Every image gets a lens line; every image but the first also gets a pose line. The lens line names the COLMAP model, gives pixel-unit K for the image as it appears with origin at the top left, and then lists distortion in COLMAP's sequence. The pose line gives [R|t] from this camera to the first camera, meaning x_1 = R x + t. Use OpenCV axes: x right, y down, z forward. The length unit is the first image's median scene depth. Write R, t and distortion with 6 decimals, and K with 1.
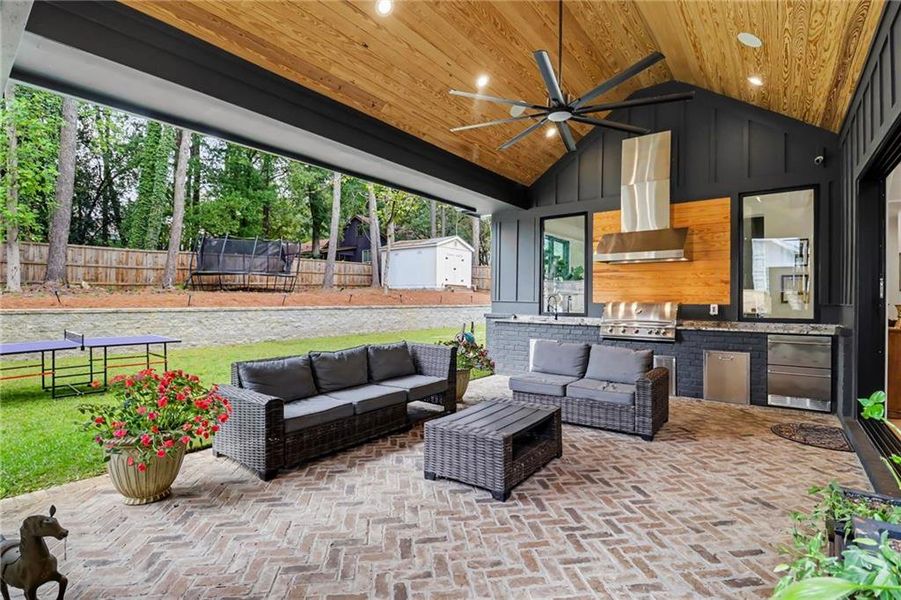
lens RADIAL K [[421.0, 0, 474.8], [0, 421.0, 295.0], [0, 0, 1]] dist [-0.032338, -0.001227]
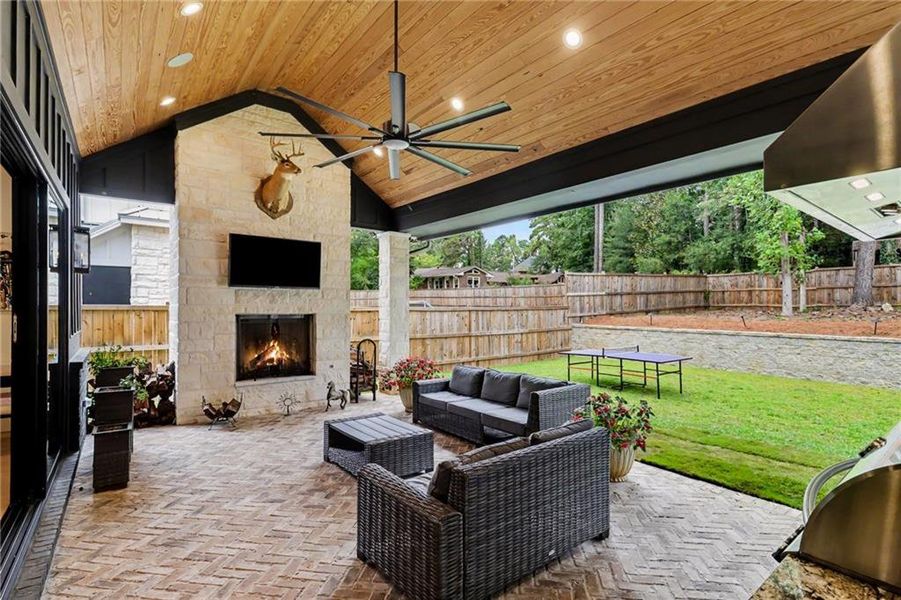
lens RADIAL K [[438.9, 0, 460.6], [0, 438.9, 313.2], [0, 0, 1]] dist [-0.000531, -0.000094]
pose [[-0.282147, 0.001269, -0.959370, 0.328730], [0.000900, 0.999999, 0.001058, -0.015132], [0.959371, -0.000565, -0.282148, 0.422804]]
